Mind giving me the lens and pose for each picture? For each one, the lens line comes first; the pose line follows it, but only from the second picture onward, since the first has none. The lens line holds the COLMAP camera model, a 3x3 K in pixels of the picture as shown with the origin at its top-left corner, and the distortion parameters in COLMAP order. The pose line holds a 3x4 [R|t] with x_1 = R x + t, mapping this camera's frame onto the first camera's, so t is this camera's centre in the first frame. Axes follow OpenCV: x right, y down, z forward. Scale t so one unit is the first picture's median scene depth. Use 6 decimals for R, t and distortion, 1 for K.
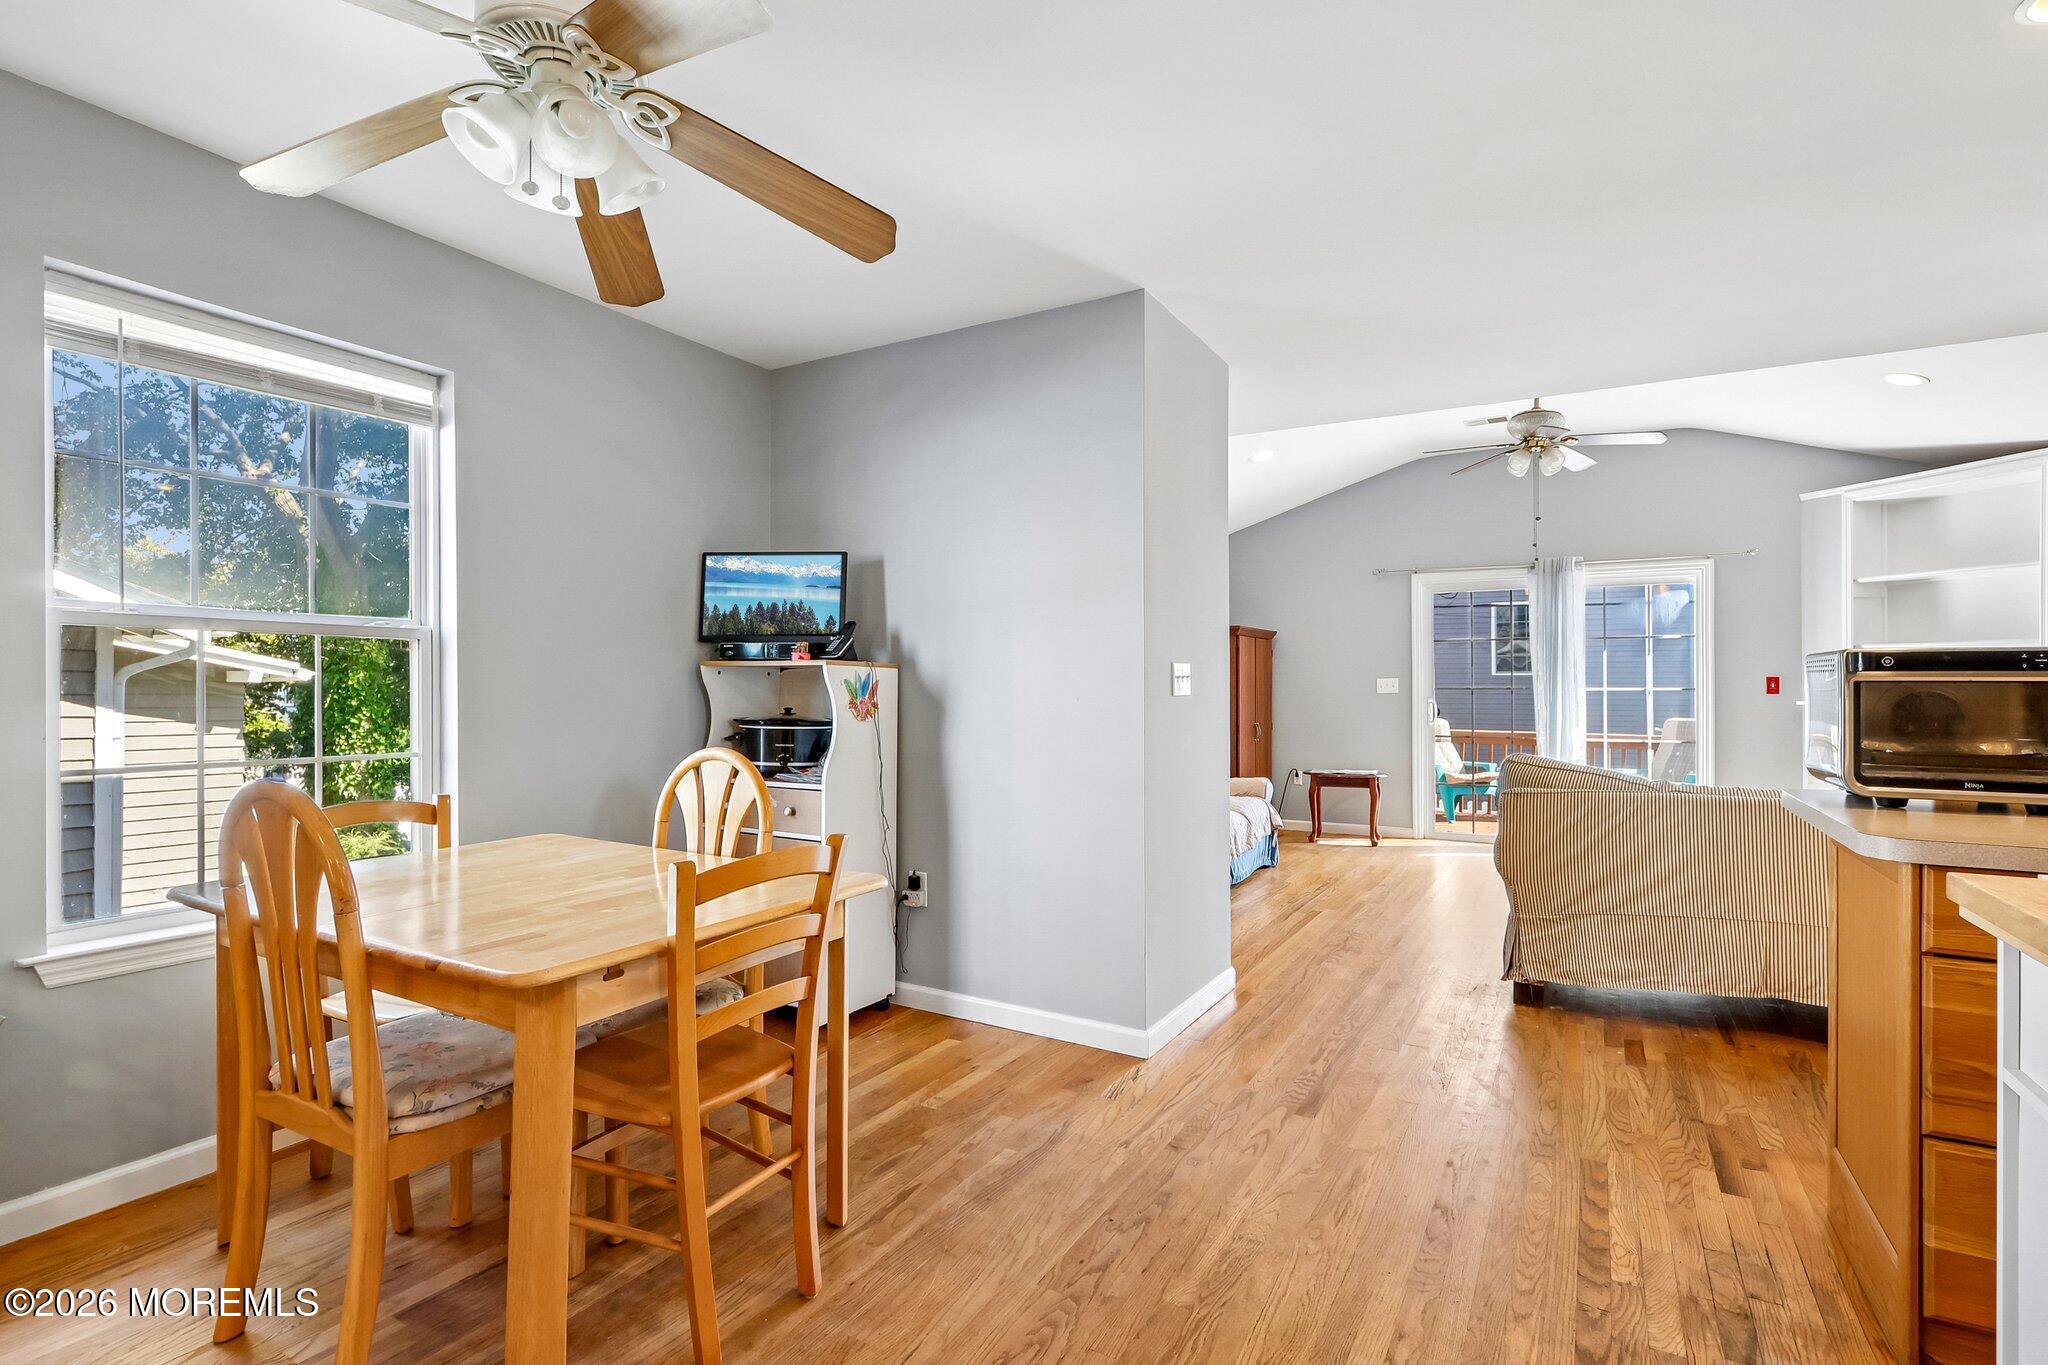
lens RADIAL K [[978.5, 0, 1013.5], [0, 978.5, 696.4], [0, 0, 1]] dist [-0.009096, -0.000876]
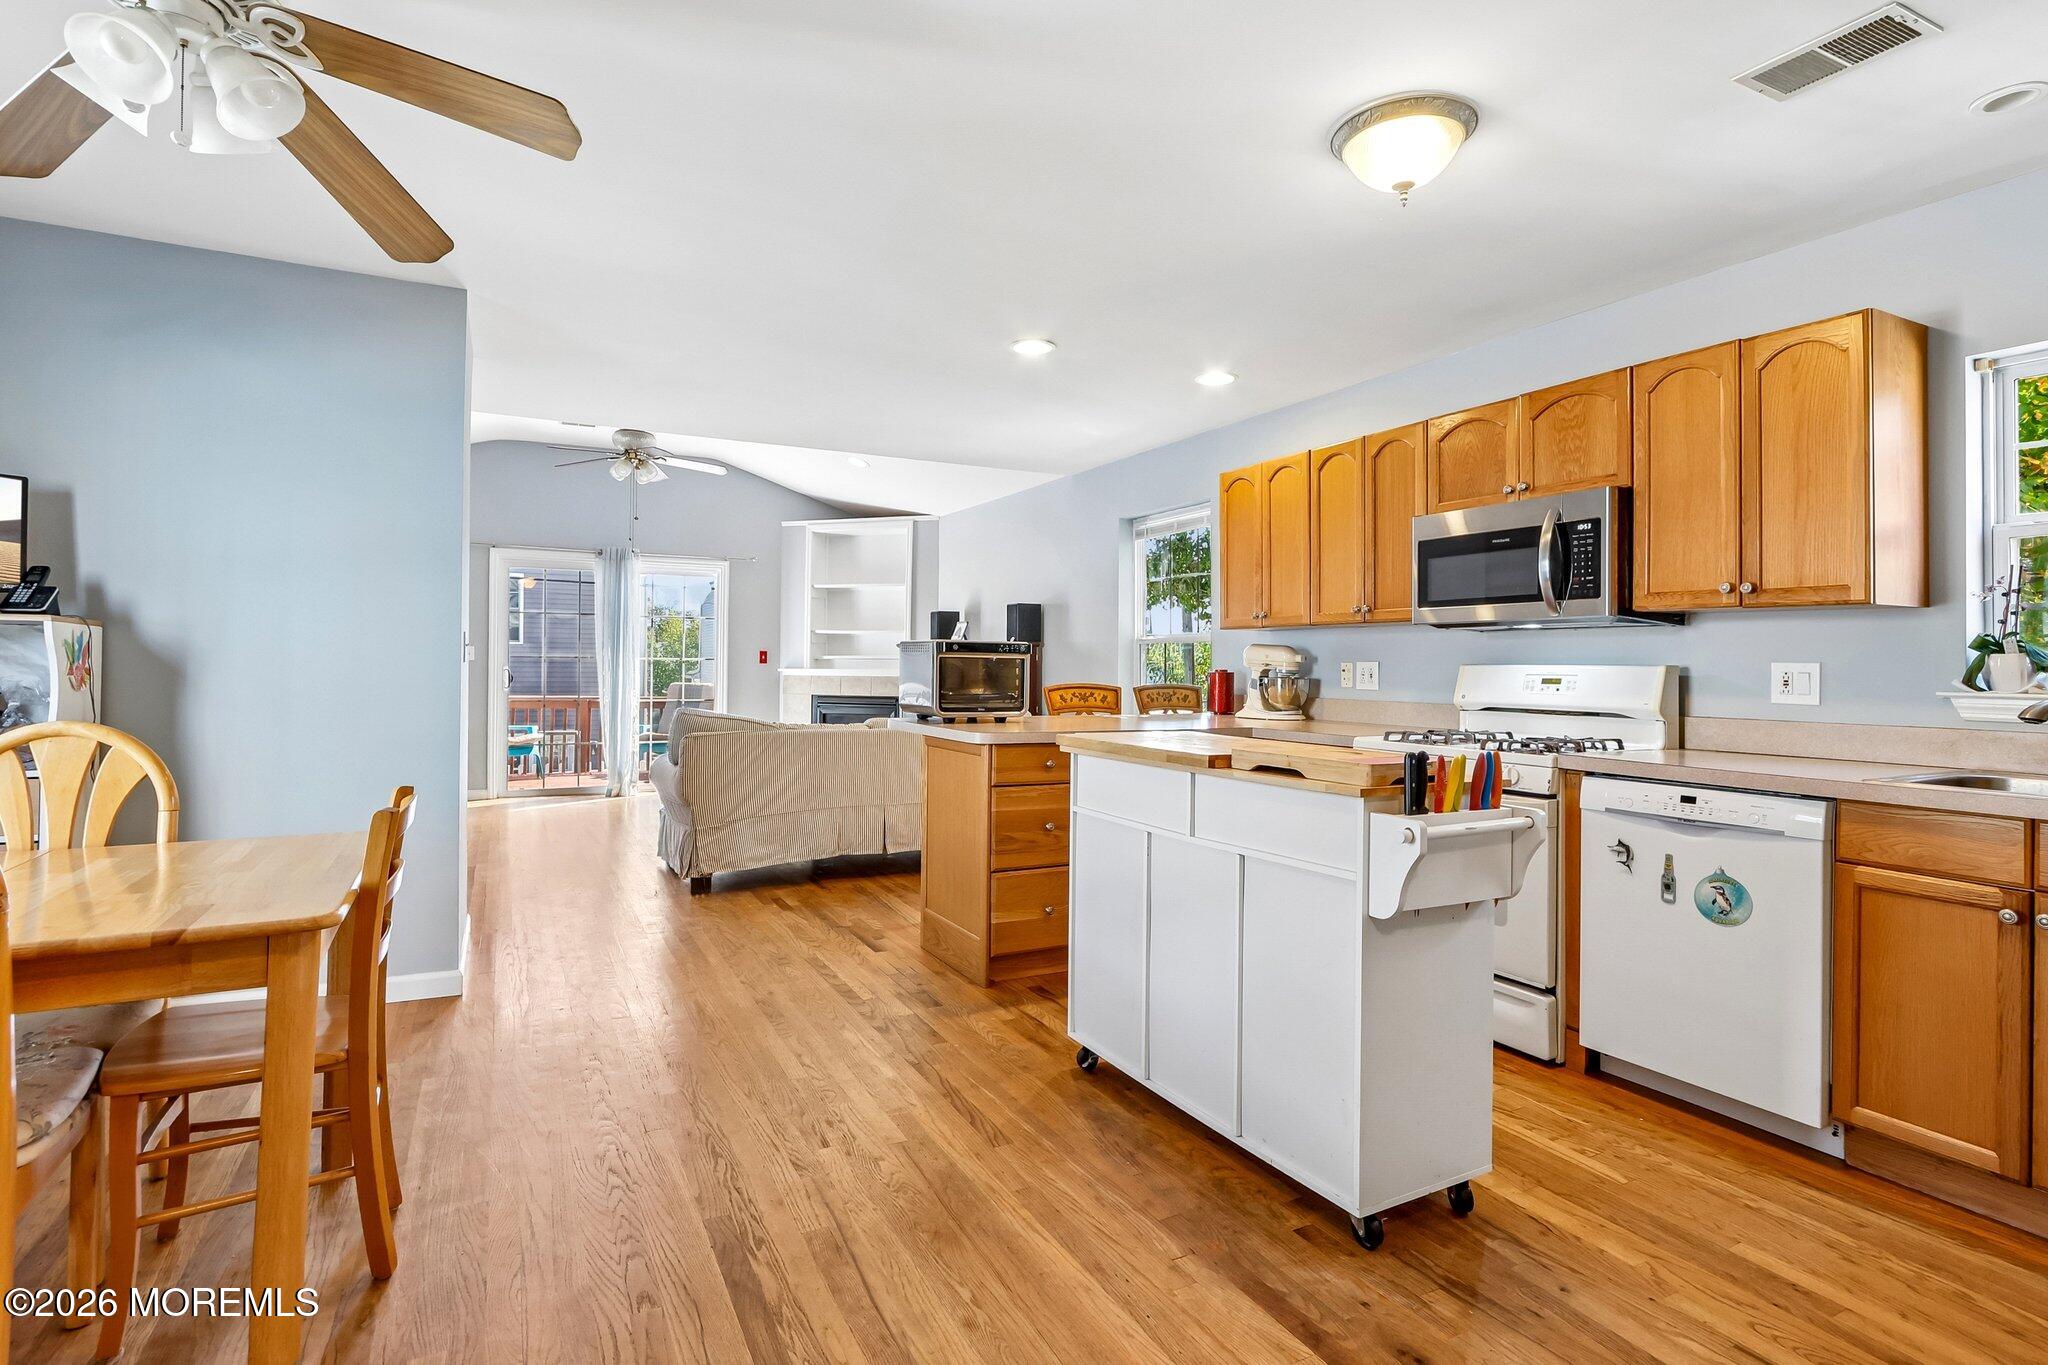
lens RADIAL K [[993.8, 0, 1007.1], [0, 993.8, 677.6], [0, 0, 1]] dist [-0.003821, -0.000186]
pose [[0.537359, -0.006136, 0.843331, -0.398502], [-0.005282, 0.999929, 0.010641, 0.001270], [-0.843337, -0.010172, 0.537289, -0.089944]]
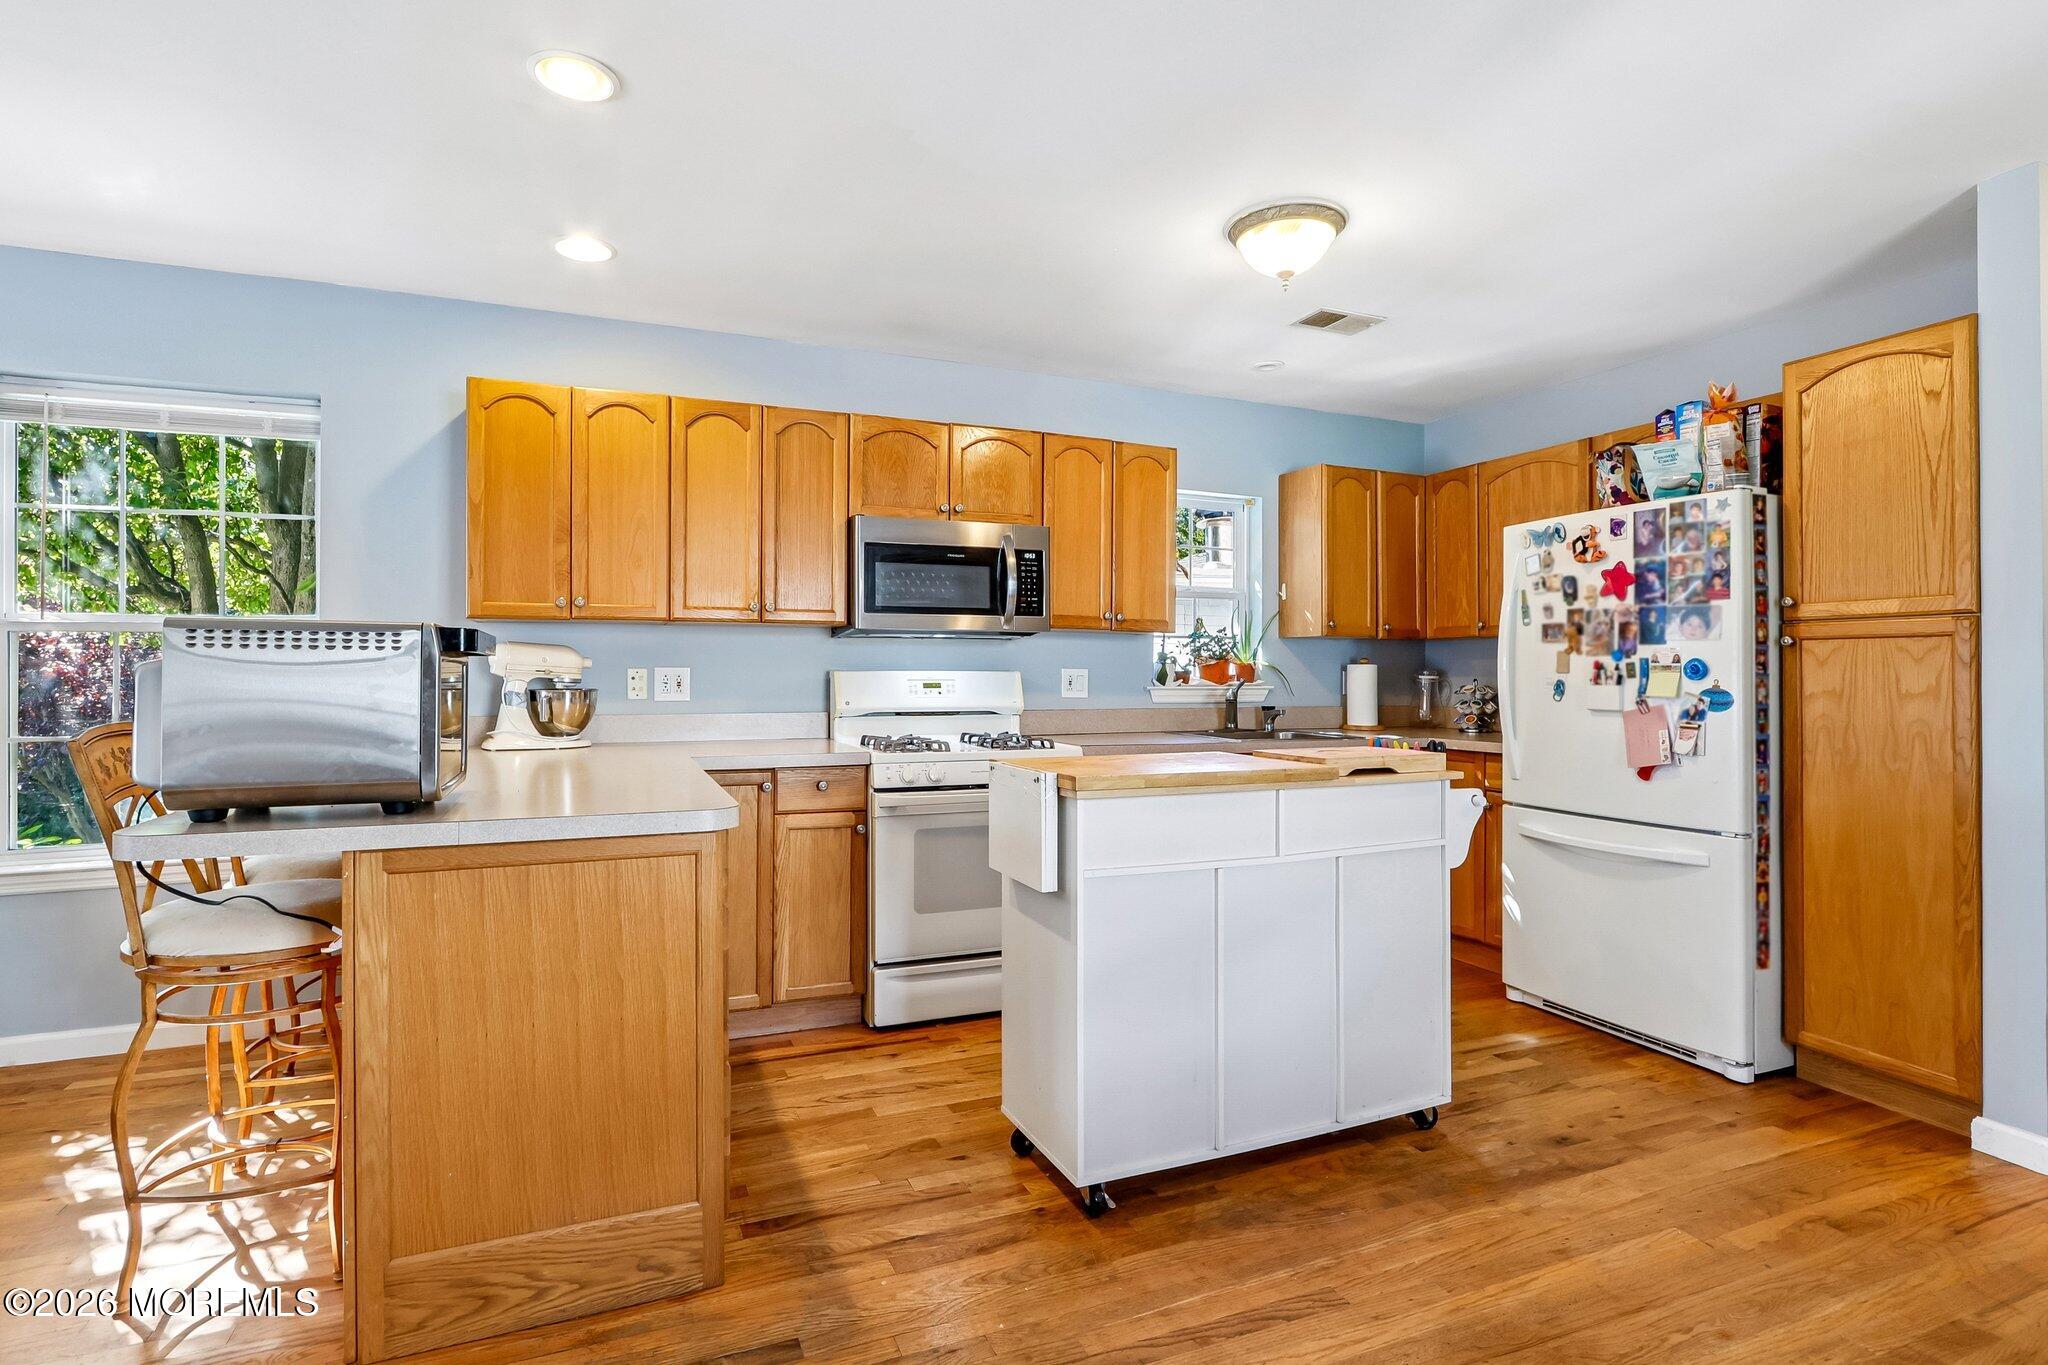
lens RADIAL K [[1003.2, 0, 999.3], [0, 1003.2, 671.0], [0, 0, 1]] dist [0.004057, 0.000827]
pose [[-0.795078, -0.003275, 0.606498, -0.028207], [-0.000297, 0.999987, 0.005011, -0.008756], [-0.606506, 0.003804, -0.795069, 0.771351]]
